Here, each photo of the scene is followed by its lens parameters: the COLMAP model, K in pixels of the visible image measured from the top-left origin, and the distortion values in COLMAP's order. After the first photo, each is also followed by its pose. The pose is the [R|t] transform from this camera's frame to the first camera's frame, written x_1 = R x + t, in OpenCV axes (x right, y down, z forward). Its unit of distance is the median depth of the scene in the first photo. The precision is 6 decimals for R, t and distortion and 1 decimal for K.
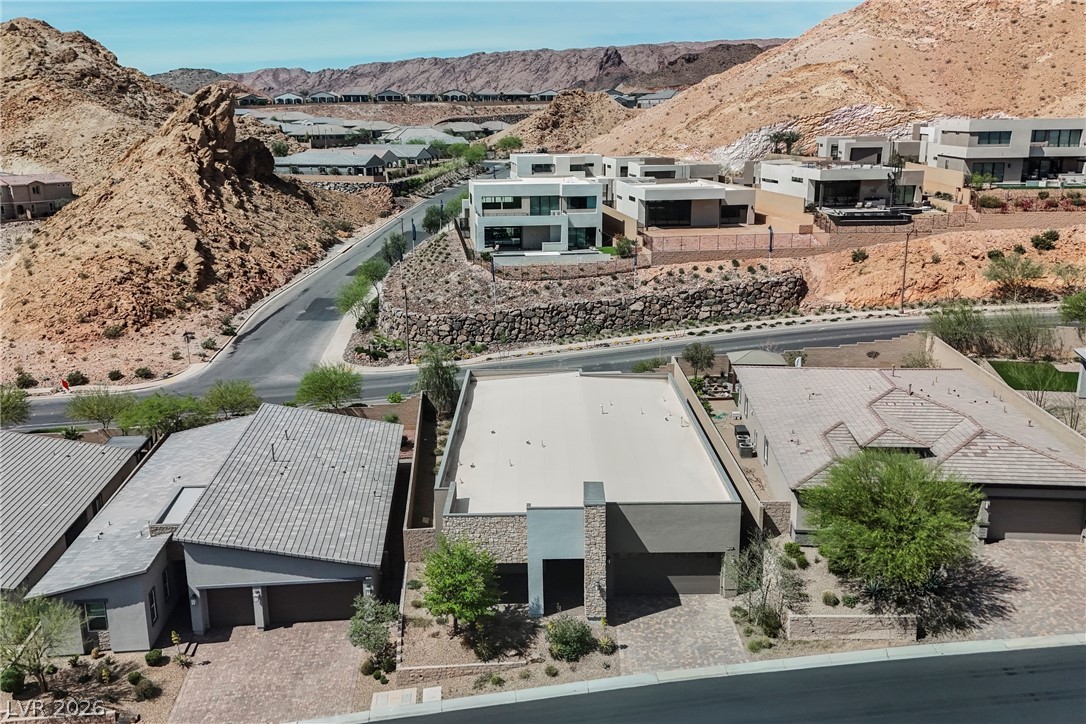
lens RADIAL K [[951.3, 0, 545.8], [0, 951.3, 363.5], [0, 0, 1]] dist [0.076174, -0.079700]
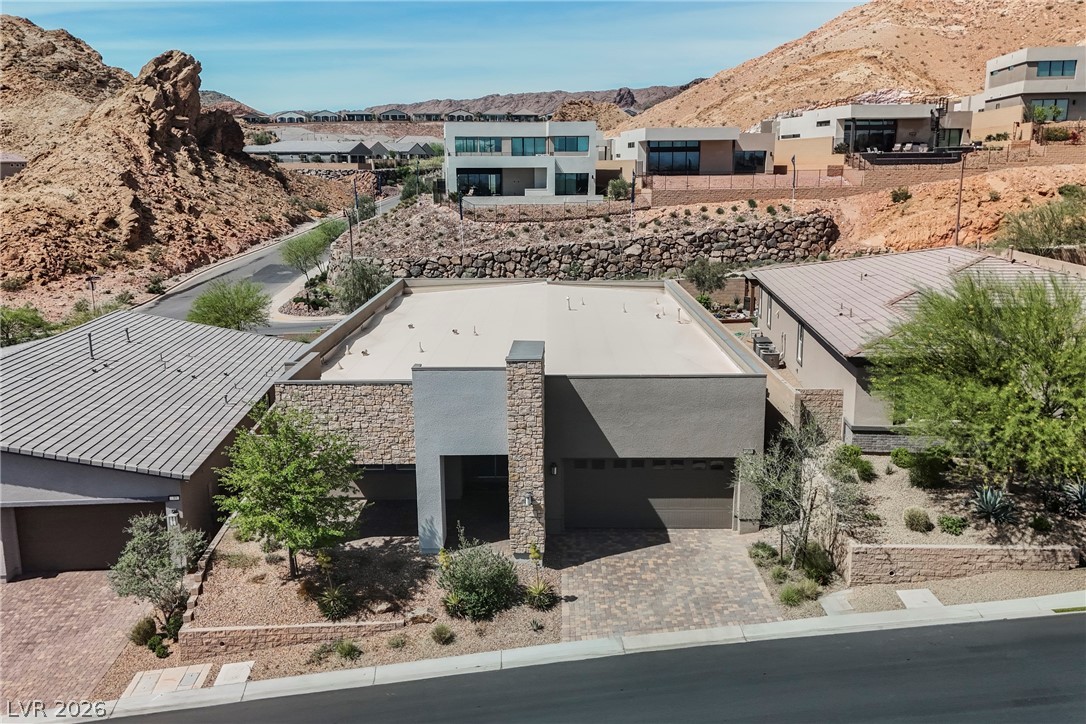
lens RADIAL K [[951.3, 0, 544.4], [0, 951.3, 359.5], [0, 0, 1]] dist [0.076174, -0.079700]
pose [[0.999856, 0.005244, -0.016145, 0.029030], [-0.006048, 0.998722, -0.050176, 0.069416], [0.015861, 0.050266, 0.998610, 0.156264]]
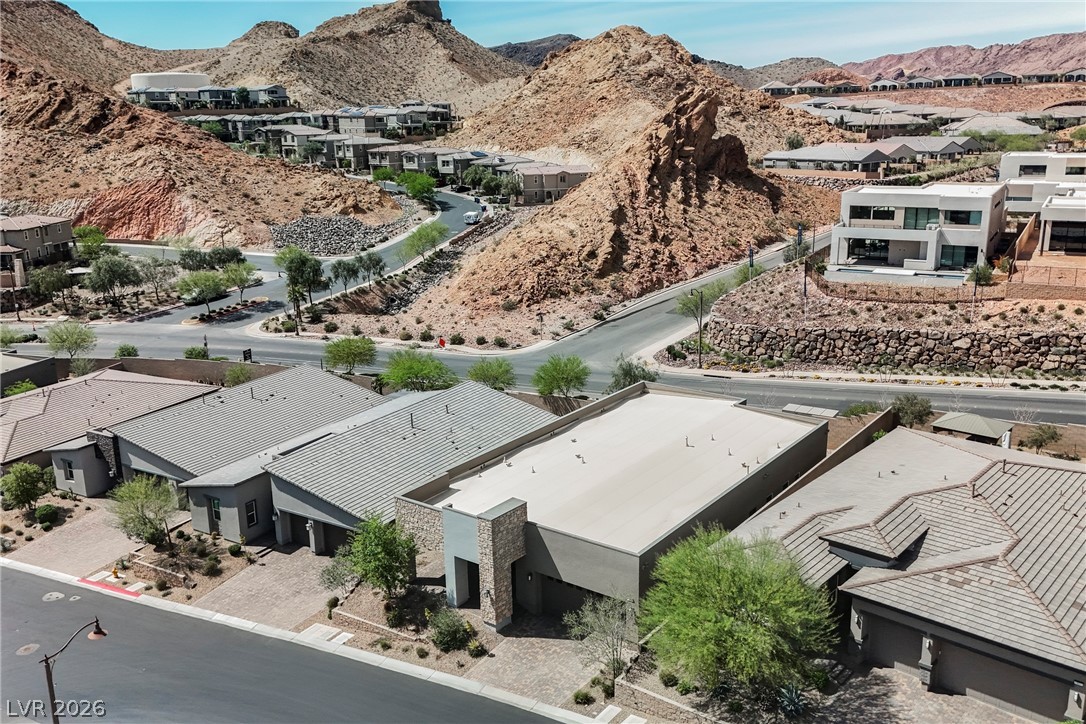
lens RADIAL K [[951.3, 0, 541.7], [0, 951.3, 366.6], [0, 0, 1]] dist [0.076174, -0.079700]
pose [[0.796262, 0.152275, -0.585473, 0.275035], [-0.140126, 0.987907, 0.066369, -0.039310], [0.588499, 0.029193, 0.807971, 0.064110]]
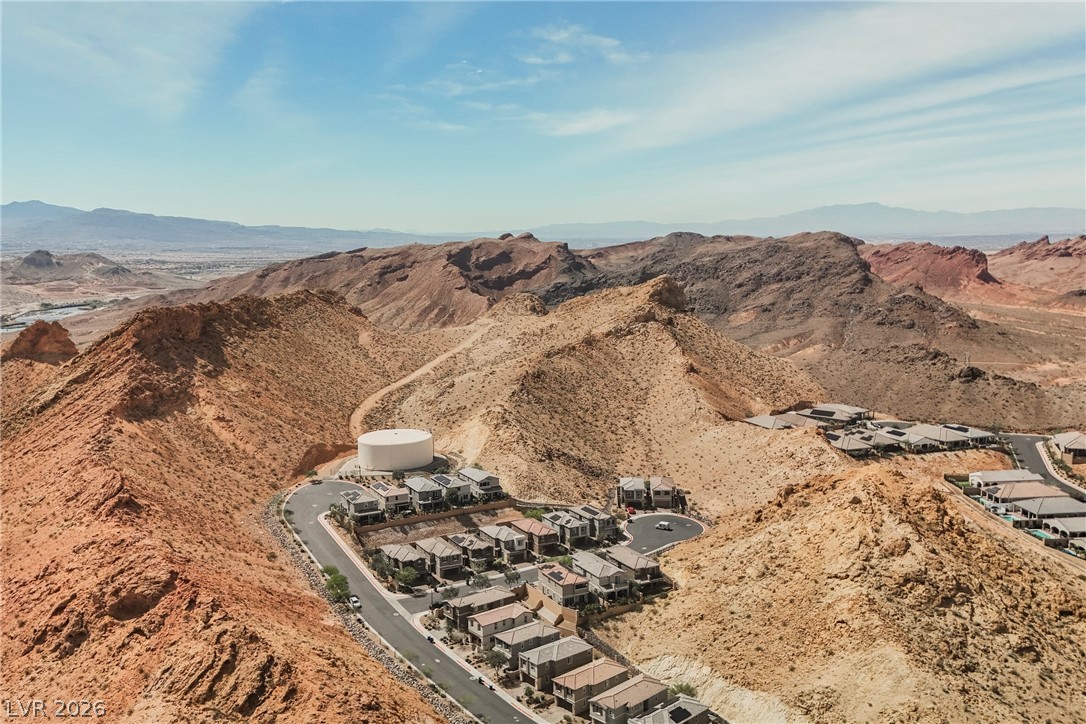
lens RADIAL K [[951.3, 0, 537.6], [0, 951.3, 351.3], [0, 0, 1]] dist [0.076174, -0.079700]
pose [[0.602482, 0.093186, -0.792673, 0.027727], [-0.193102, 0.980674, -0.031482, -0.886584], [0.774420, 0.172034, 0.608833, 0.294157]]
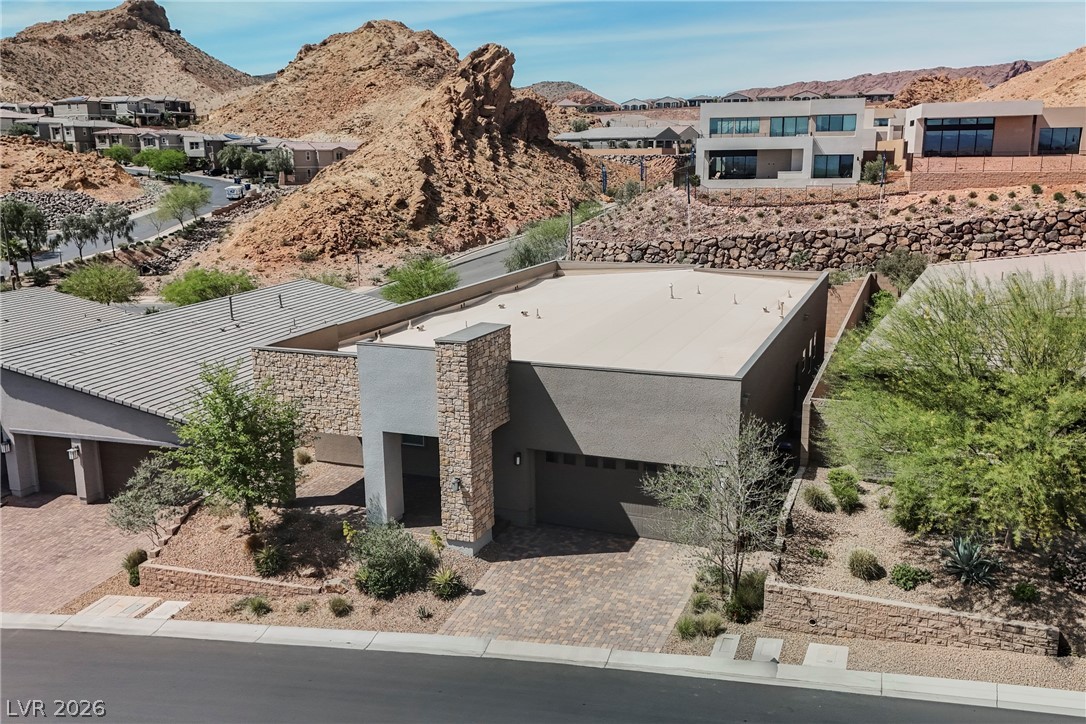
lens RADIAL K [[951.3, 0, 541.7], [0, 951.3, 366.4], [0, 0, 1]] dist [0.076174, -0.079700]
pose [[0.926443, 0.080880, -0.367644, 0.123763], [-0.091677, 0.995717, -0.011970, 0.064560], [0.365101, 0.044794, 0.929890, 0.187377]]
